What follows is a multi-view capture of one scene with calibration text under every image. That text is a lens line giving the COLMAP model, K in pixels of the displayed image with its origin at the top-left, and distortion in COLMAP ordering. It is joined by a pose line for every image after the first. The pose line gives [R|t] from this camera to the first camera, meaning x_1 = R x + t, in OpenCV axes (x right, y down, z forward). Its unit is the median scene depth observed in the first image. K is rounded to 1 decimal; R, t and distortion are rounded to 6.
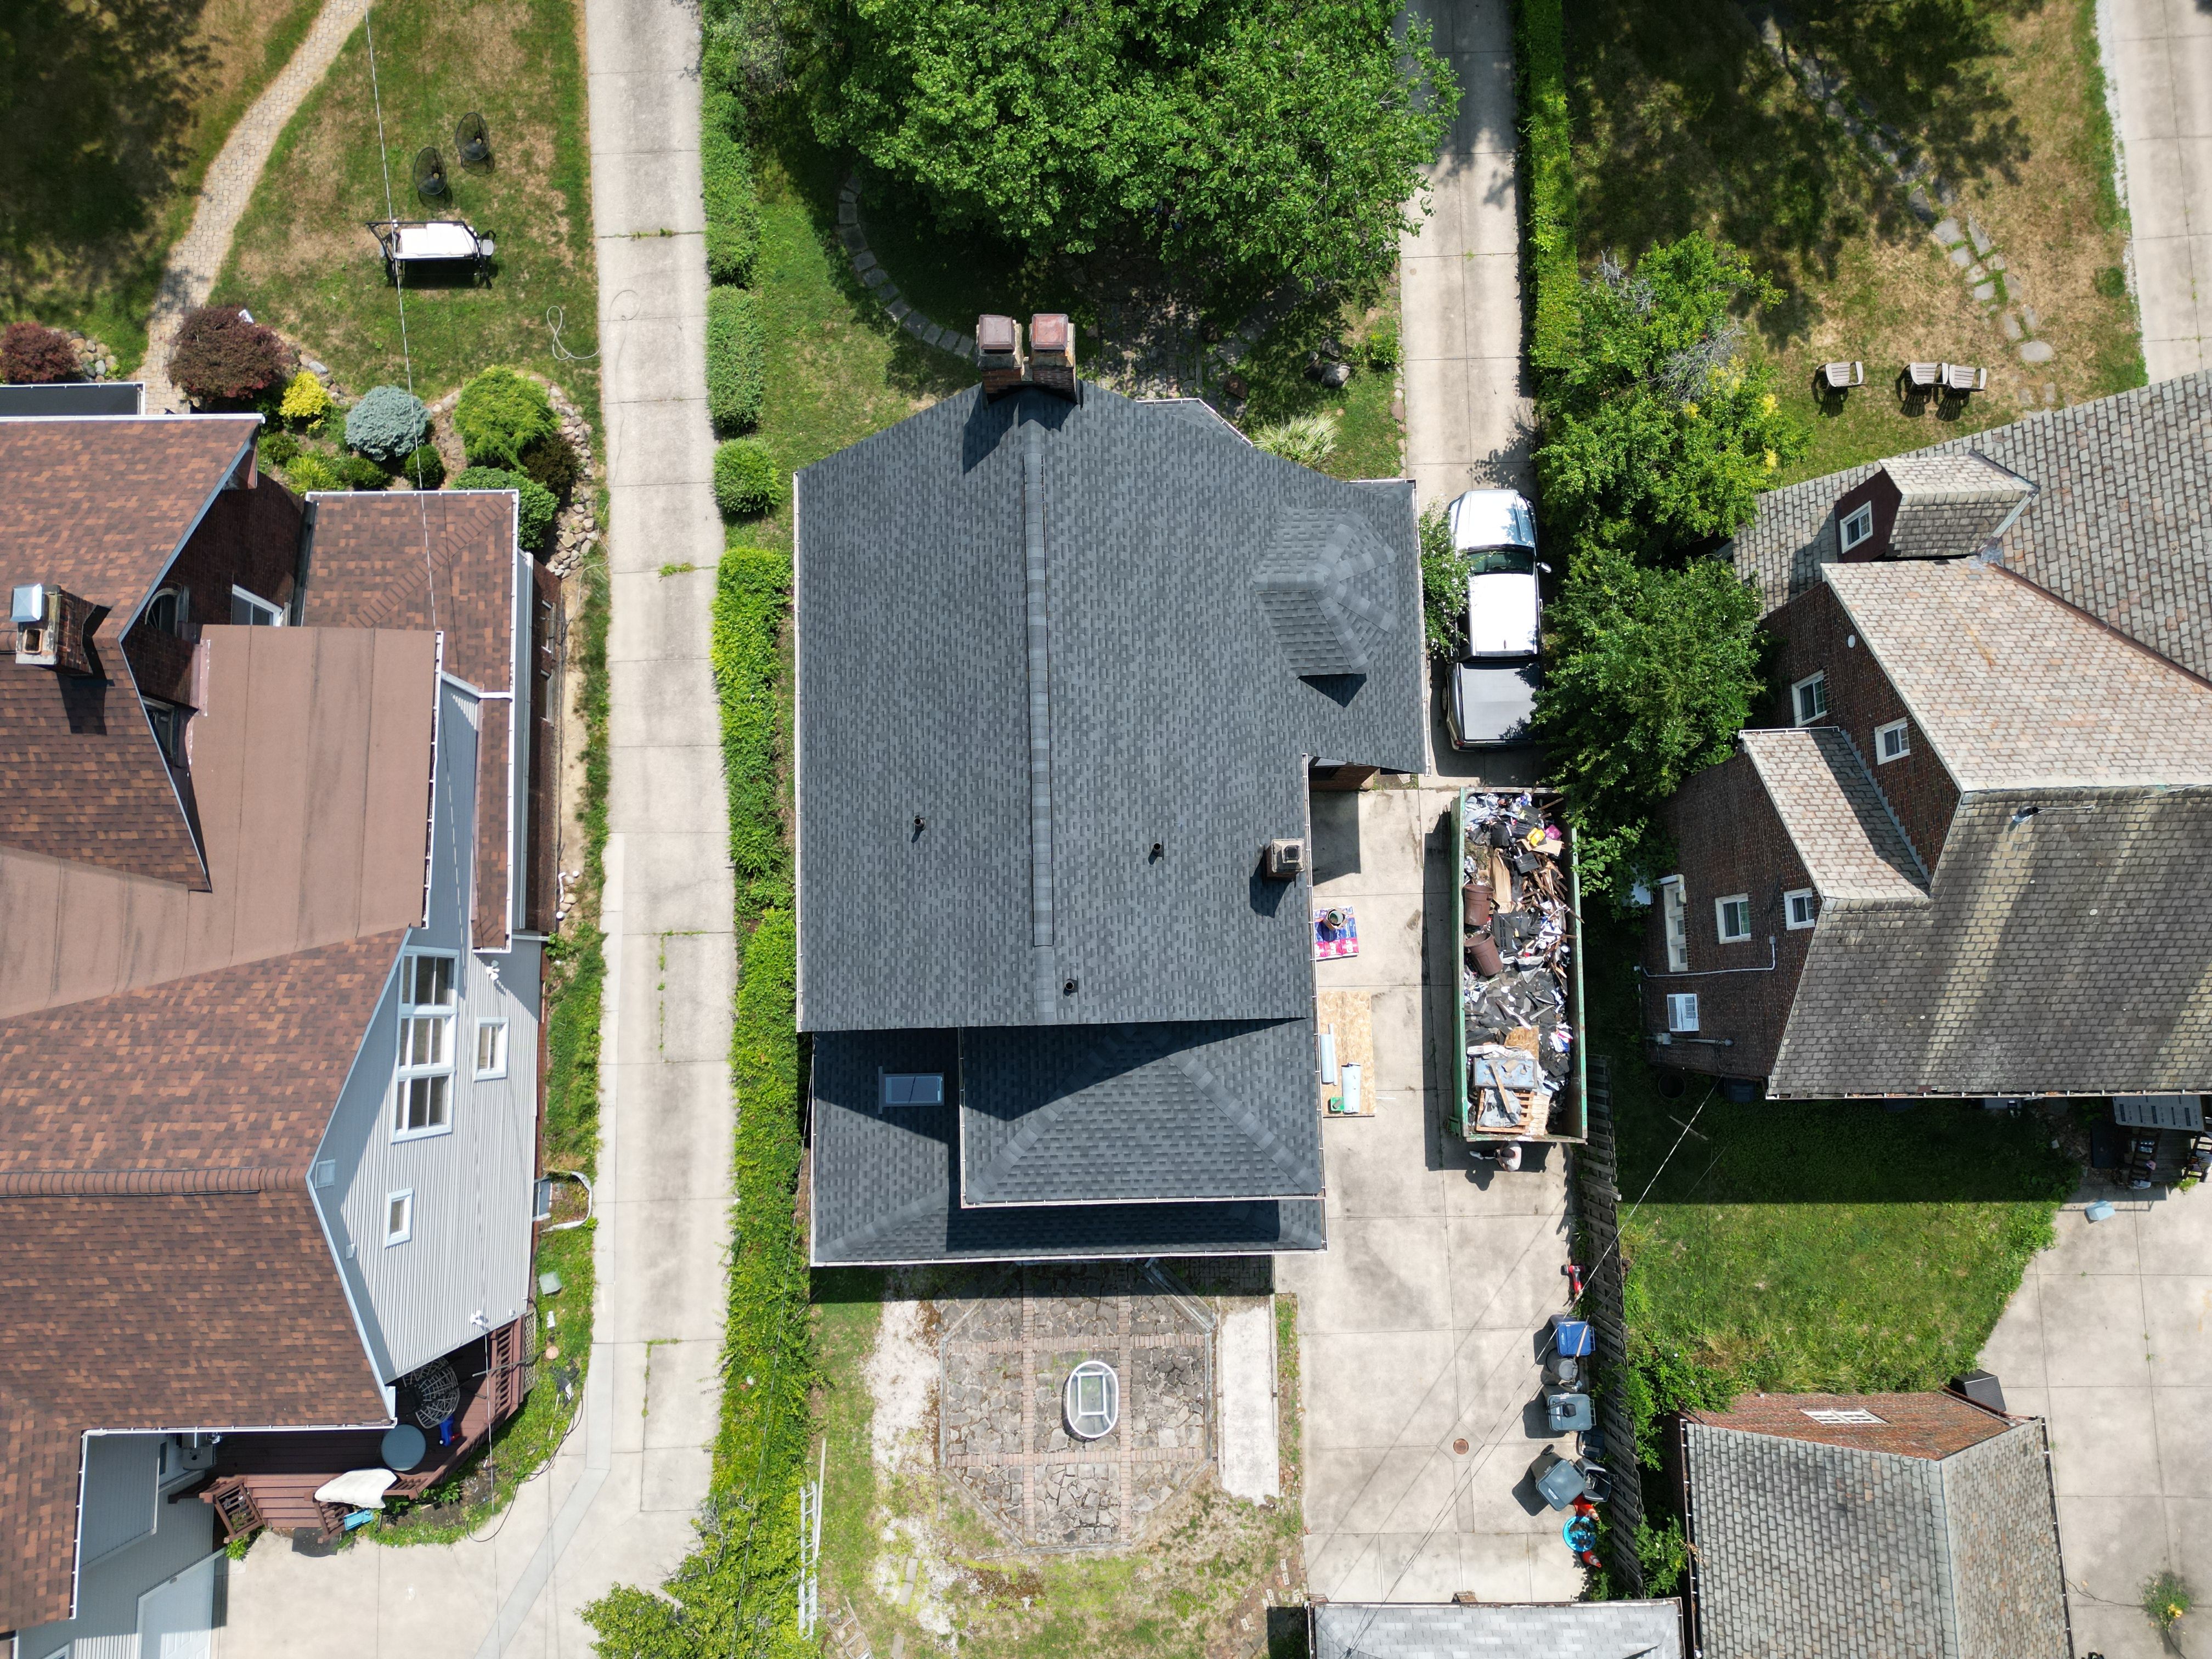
lens RADIAL K [[1542.1, 0, 1112.6], [0, 1542.1, 828.1], [0, 0, 1]] dist [0.089135, -0.105966]
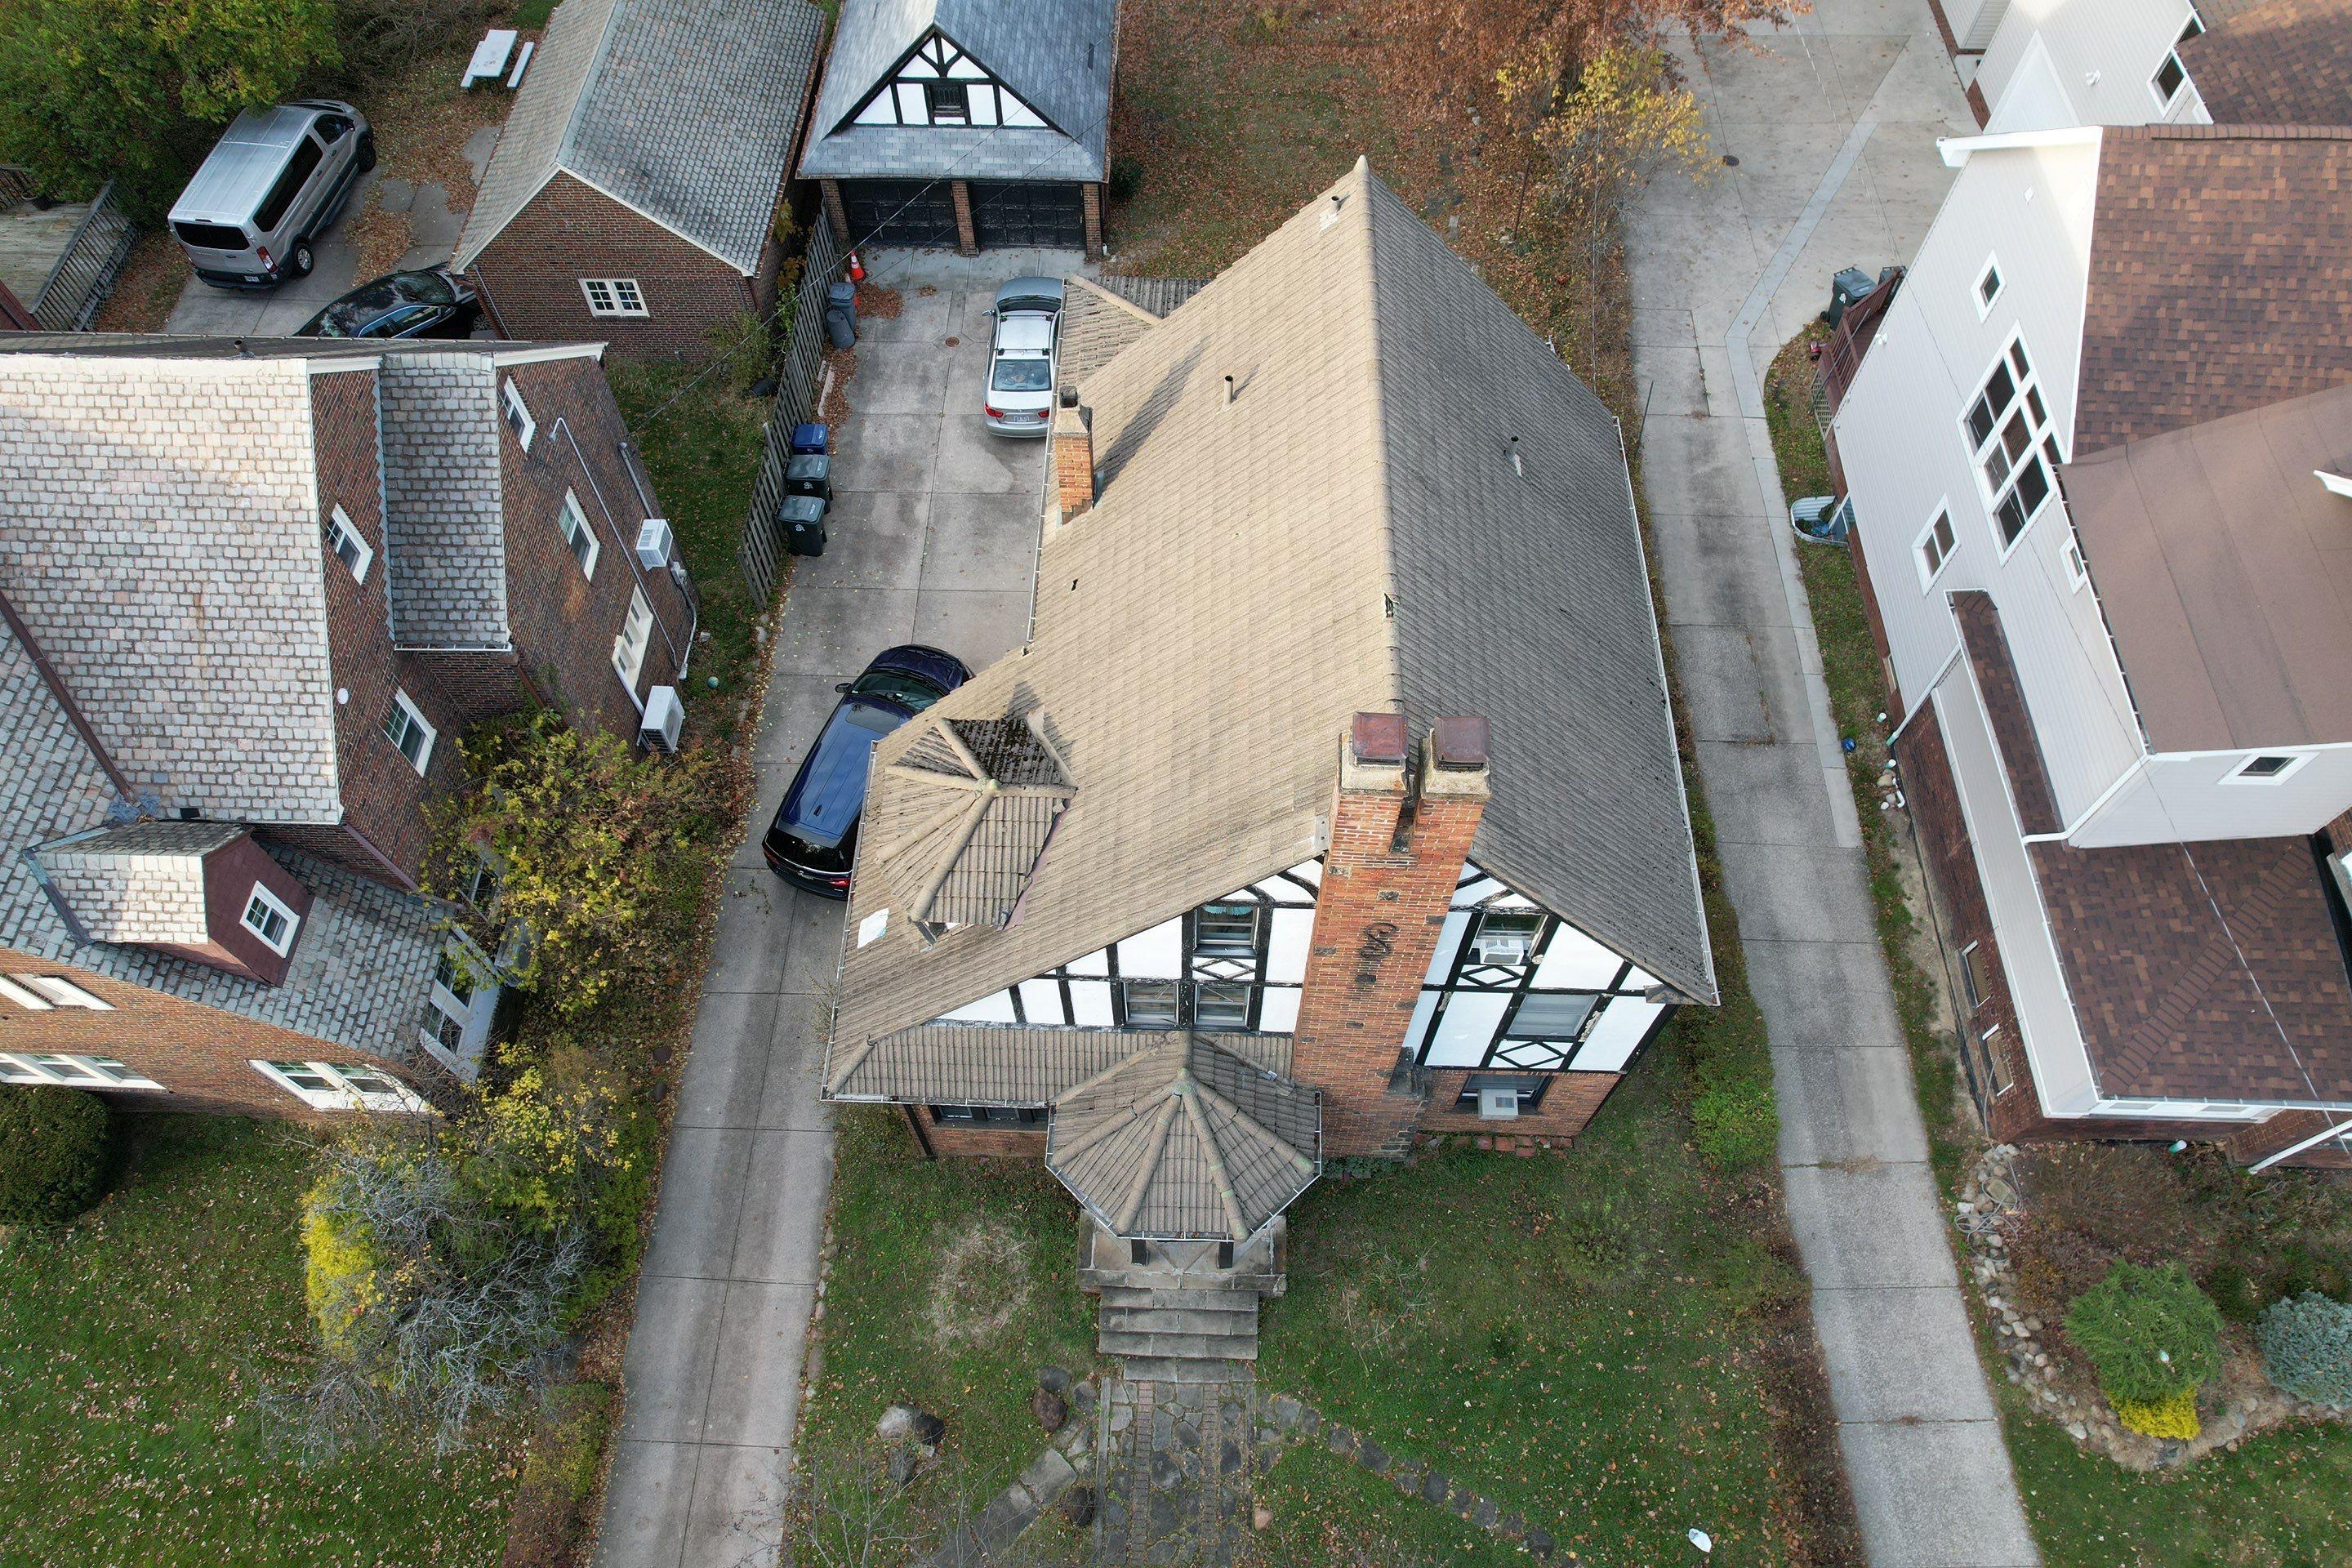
lens RADIAL K [[1508.8, 0, 1175.2], [0, 1508.8, 786.0], [0, 0, 1]] dist [-0.078570, 0.072190]
pose [[-0.998479, -0.040588, 0.037311, 0.013664], [0.054931, -0.790093, 0.610521, -0.495621], [0.004699, 0.611642, 0.791121, 0.357644]]
